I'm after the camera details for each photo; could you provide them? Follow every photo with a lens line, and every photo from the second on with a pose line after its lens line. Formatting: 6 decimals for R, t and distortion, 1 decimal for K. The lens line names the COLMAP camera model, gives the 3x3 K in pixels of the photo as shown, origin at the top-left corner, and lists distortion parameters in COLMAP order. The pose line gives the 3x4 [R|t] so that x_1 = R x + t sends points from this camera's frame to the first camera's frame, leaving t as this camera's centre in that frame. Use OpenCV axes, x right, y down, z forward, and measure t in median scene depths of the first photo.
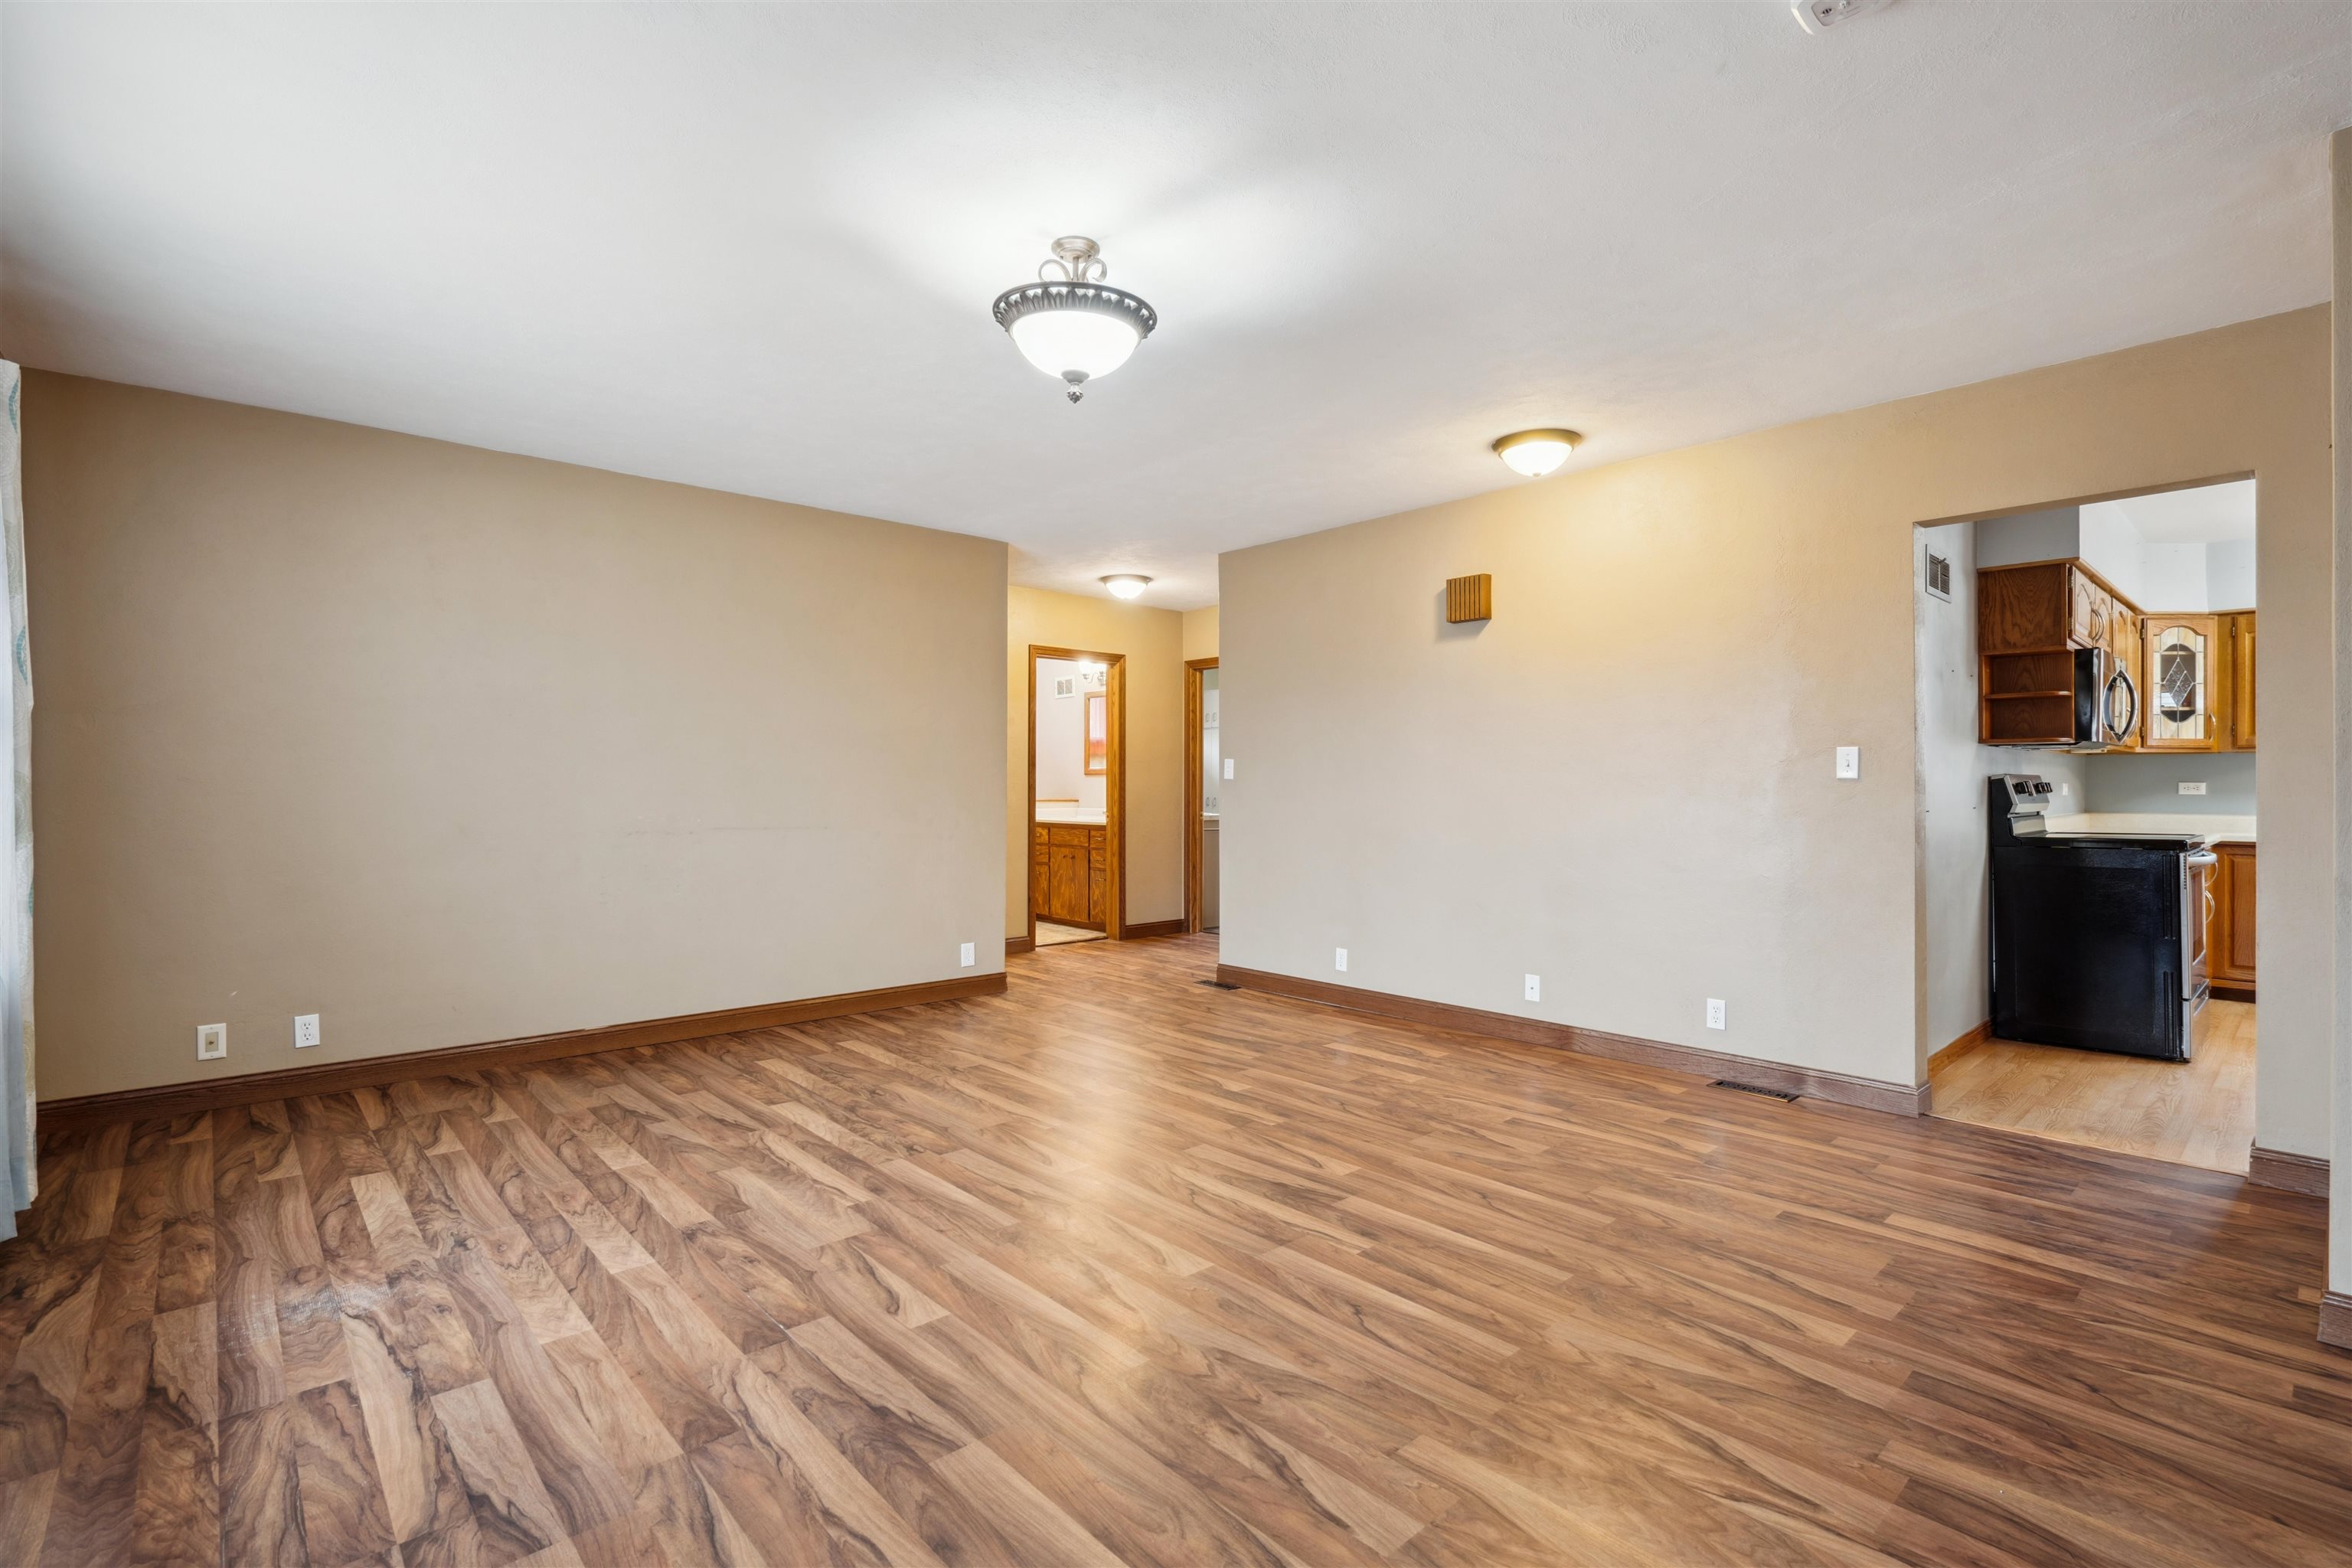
lens RADIAL K [[1078.8, 0, 1184.7], [0, 1078.8, 789.7], [0, 0, 1]] dist [0.000345, 0.000240]
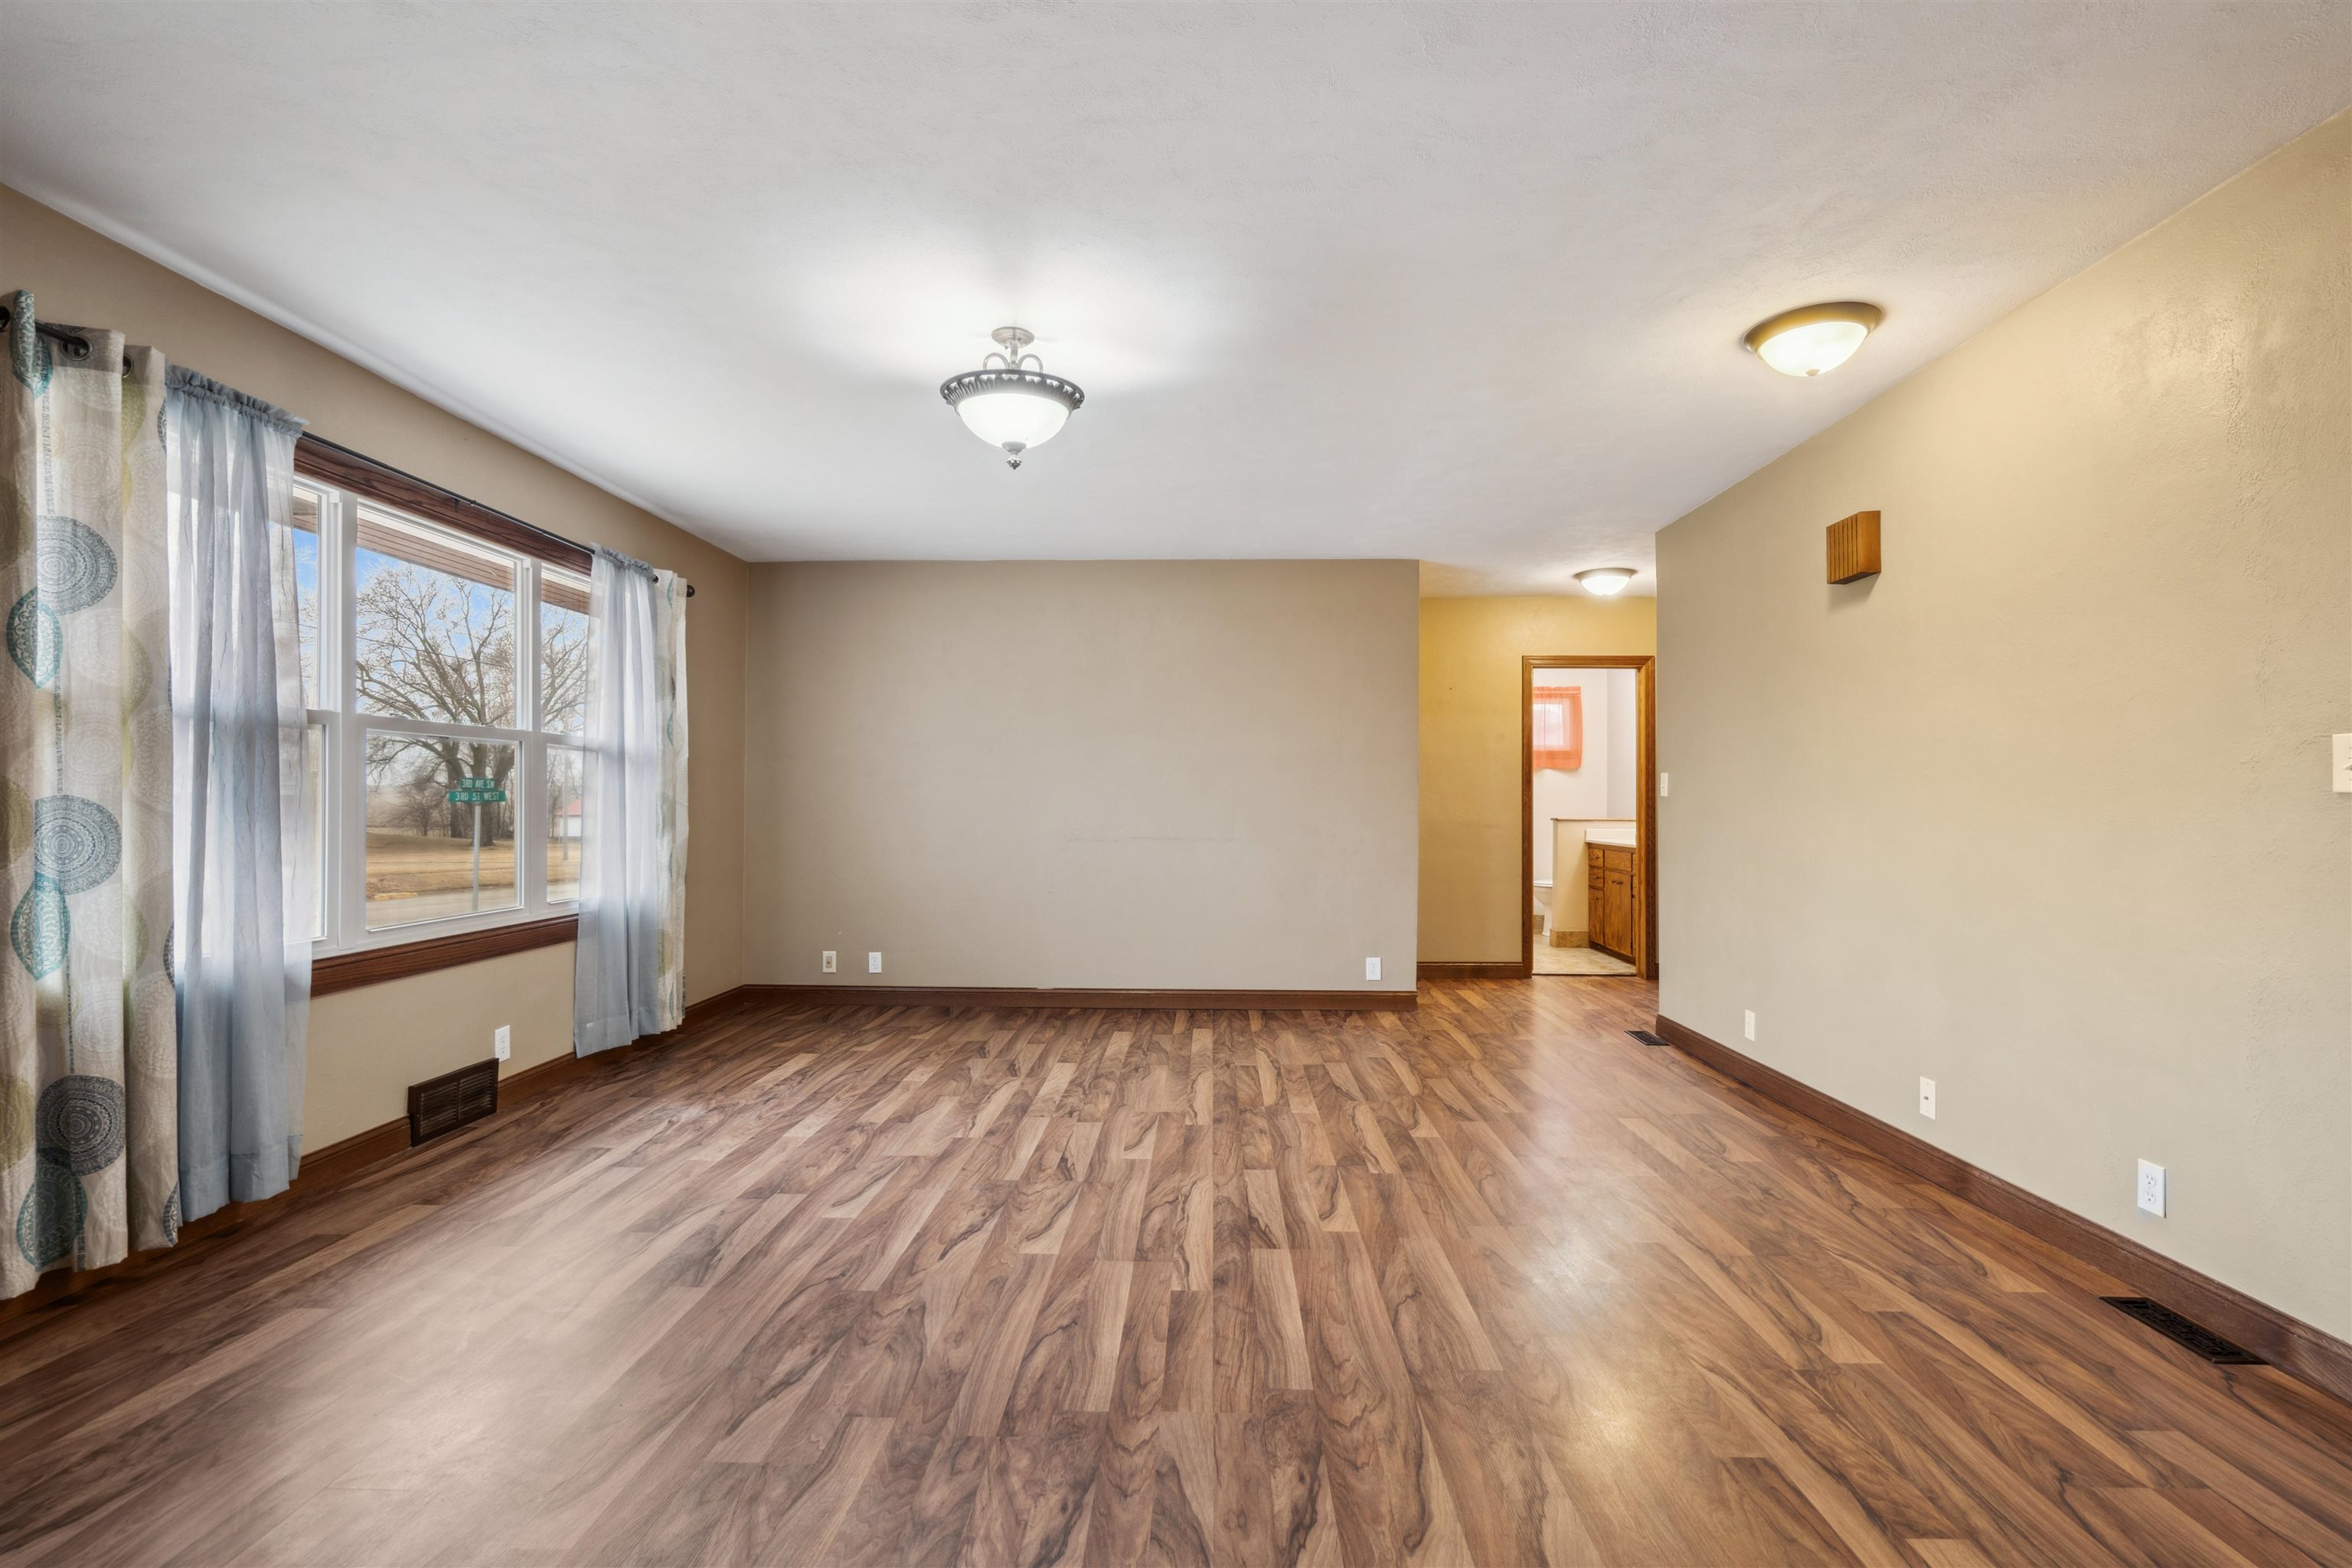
lens RADIAL K [[1072.5, 0, 1180.0], [0, 1072.5, 790.7], [0, 0, 1]] dist [-0.000565, 0.001553]
pose [[0.716913, -0.006141, -0.697136, 0.762582], [-0.004791, 0.999894, -0.013735, -0.002021], [0.697146, 0.013187, 0.716808, 0.286434]]
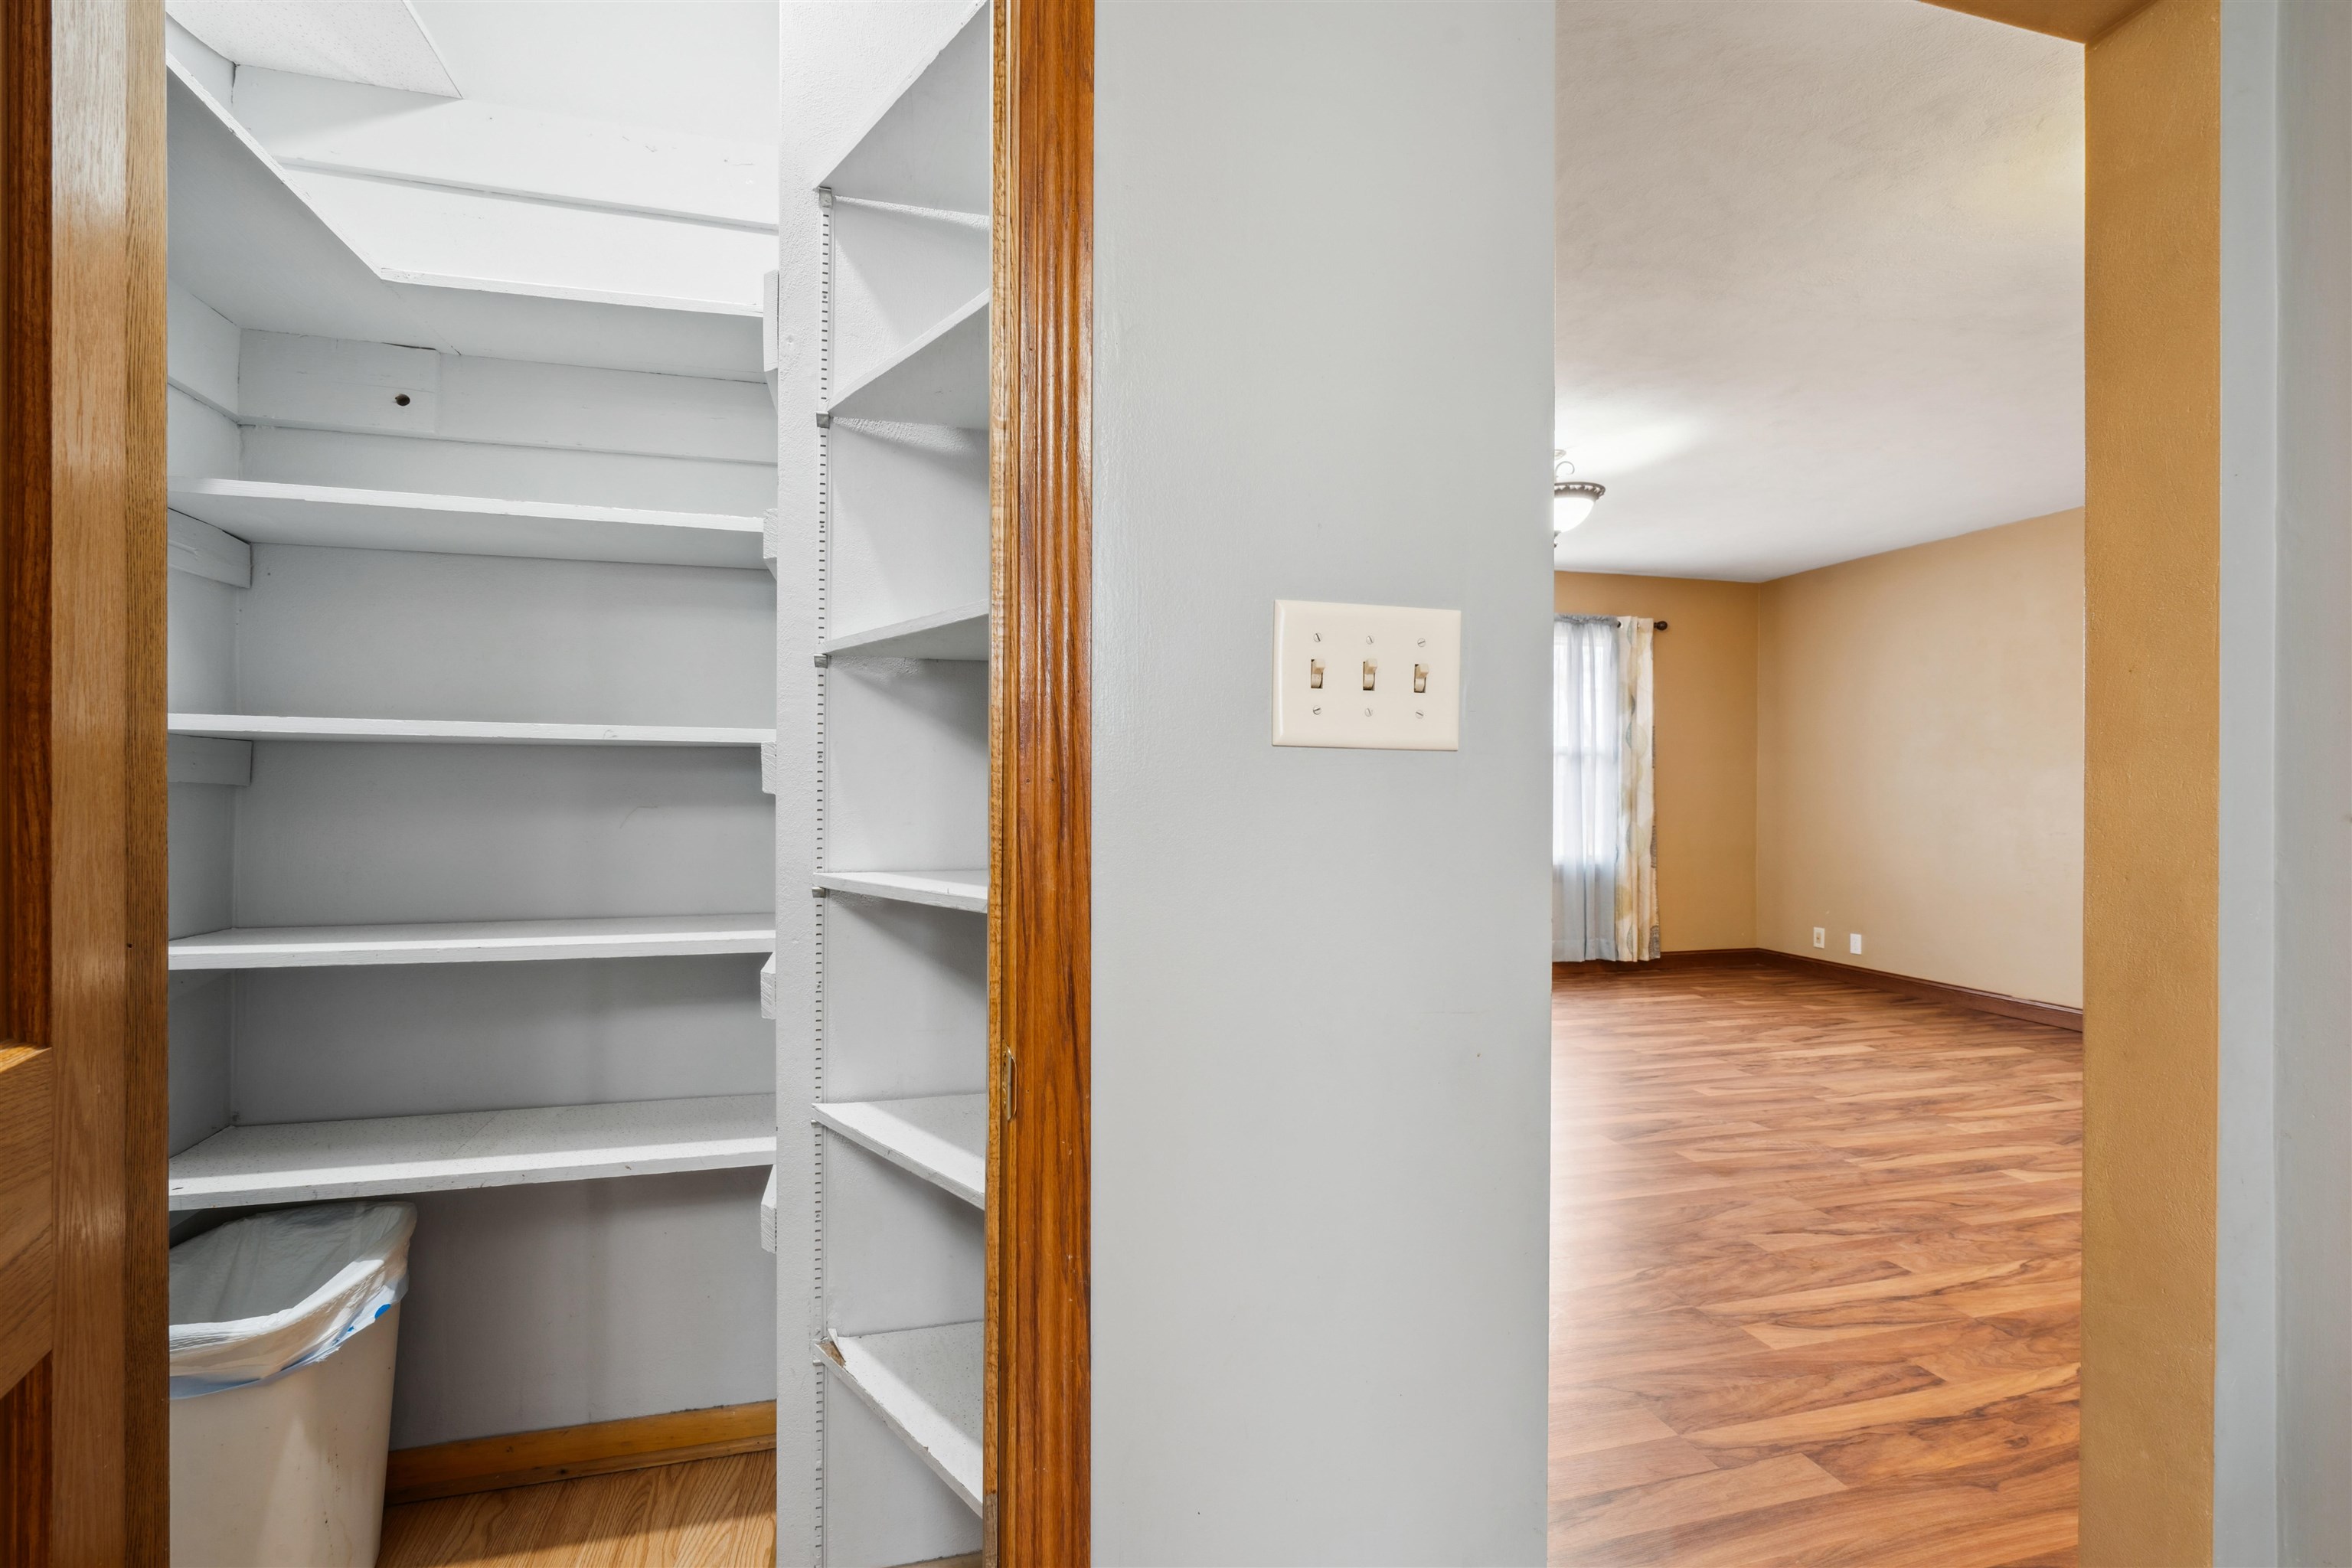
lens RADIAL K [[1078.8, 0, 1184.7], [0, 1078.8, 789.7], [0, 0, 1]] dist [0.000345, 0.000240]
pose [[-0.460112, -0.002278, -0.887858, 1.453539], [-0.004844, 0.999988, -0.000055, 0.000247], [0.887848, 0.004275, -0.460118, 1.166918]]
